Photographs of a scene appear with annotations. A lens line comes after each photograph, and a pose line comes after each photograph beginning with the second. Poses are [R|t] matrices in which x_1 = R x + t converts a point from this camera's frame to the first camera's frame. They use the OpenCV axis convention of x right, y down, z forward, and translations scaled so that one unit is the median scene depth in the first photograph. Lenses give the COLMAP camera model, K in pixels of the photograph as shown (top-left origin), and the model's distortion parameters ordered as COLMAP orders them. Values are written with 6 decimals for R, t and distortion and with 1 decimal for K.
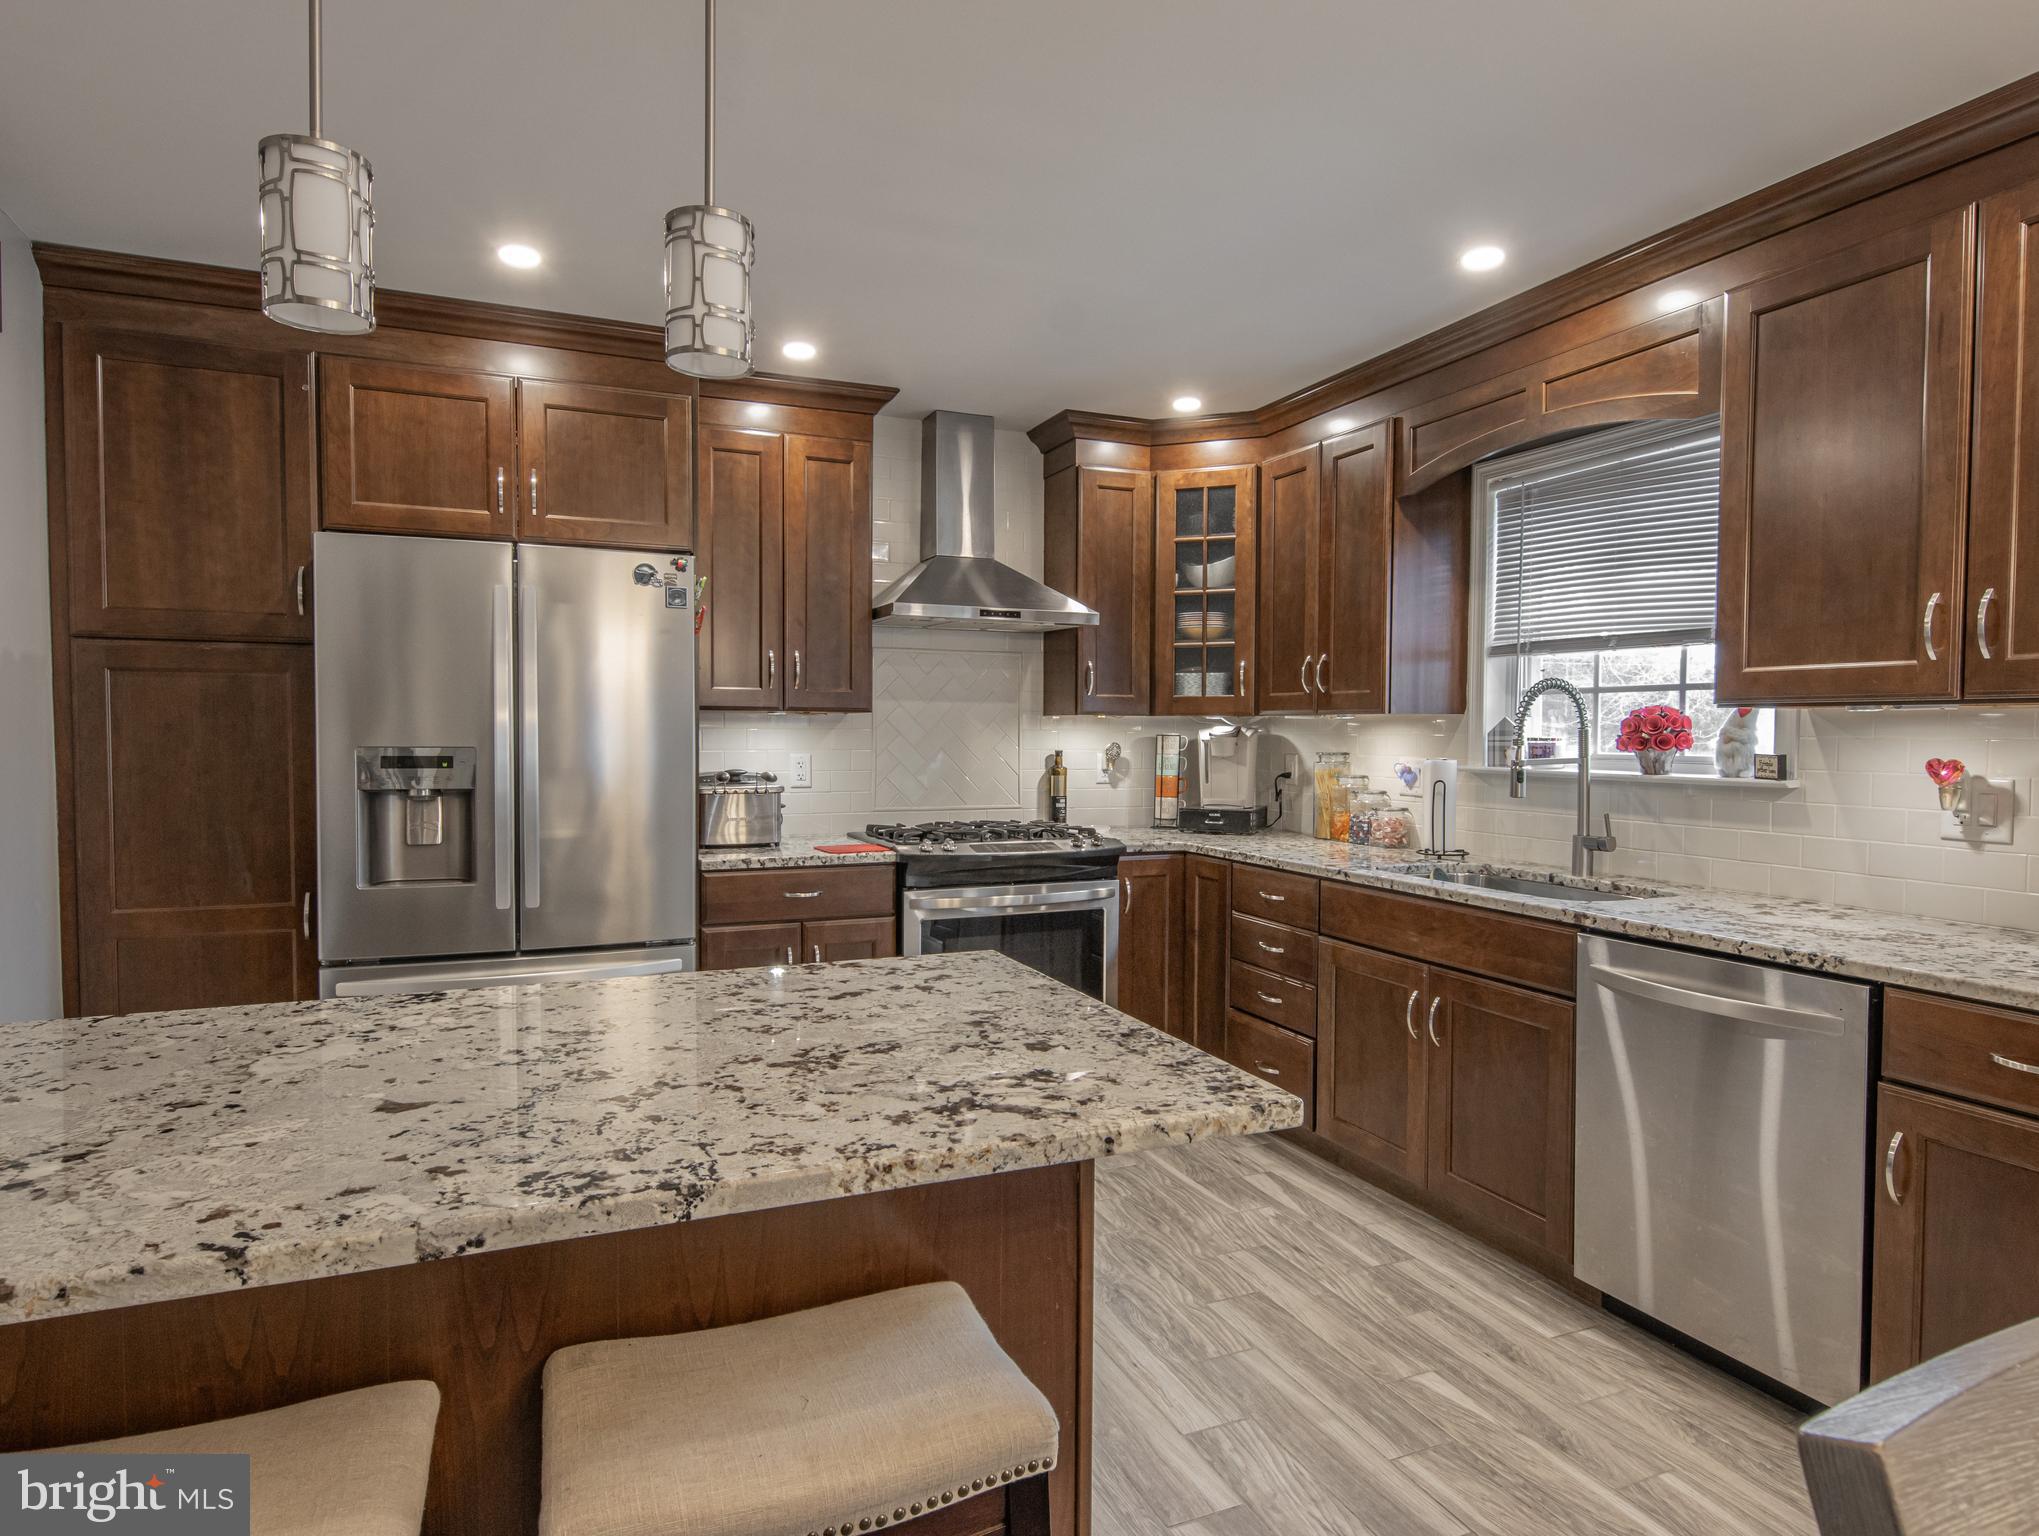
lens RADIAL K [[1178.5, 0, 1031.7], [0, 1178.5, 773.6], [0, 0, 1]] dist [0.008269, -0.001355]
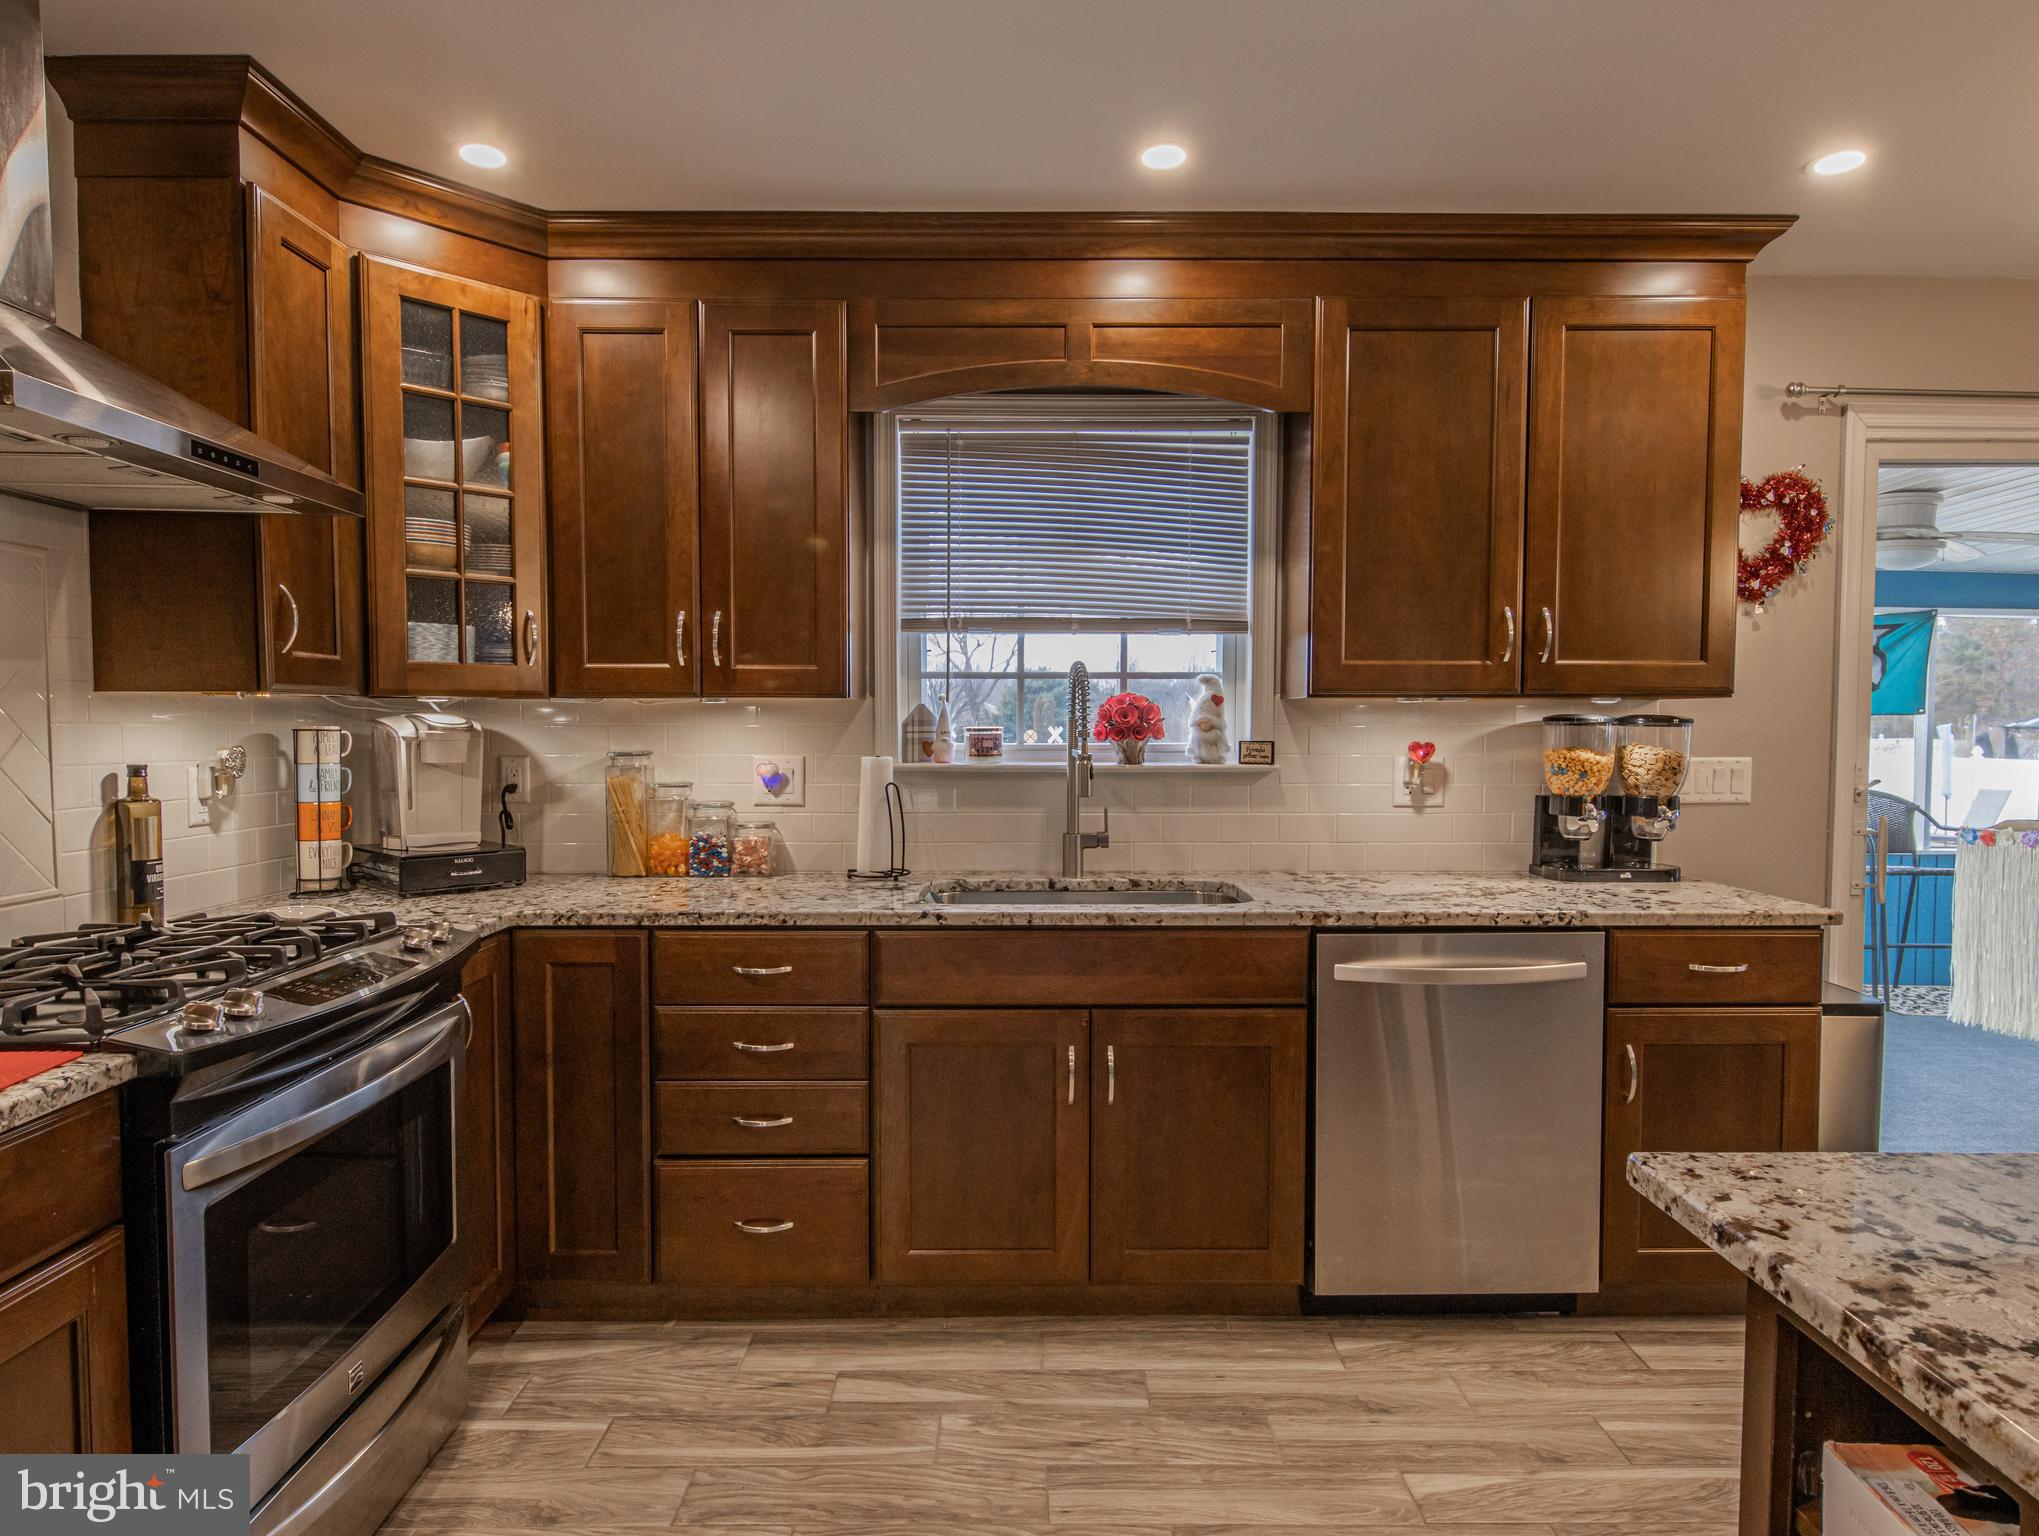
lens RADIAL K [[1178.5, 0, 1031.7], [0, 1178.5, 773.6], [0, 0, 1]] dist [0.008269, -0.001355]
pose [[0.390525, -0.046834, 0.919400, -0.370413], [0.035979, 0.998719, 0.035591, -0.026799], [-0.919889, 0.019180, 0.391709, 0.637743]]
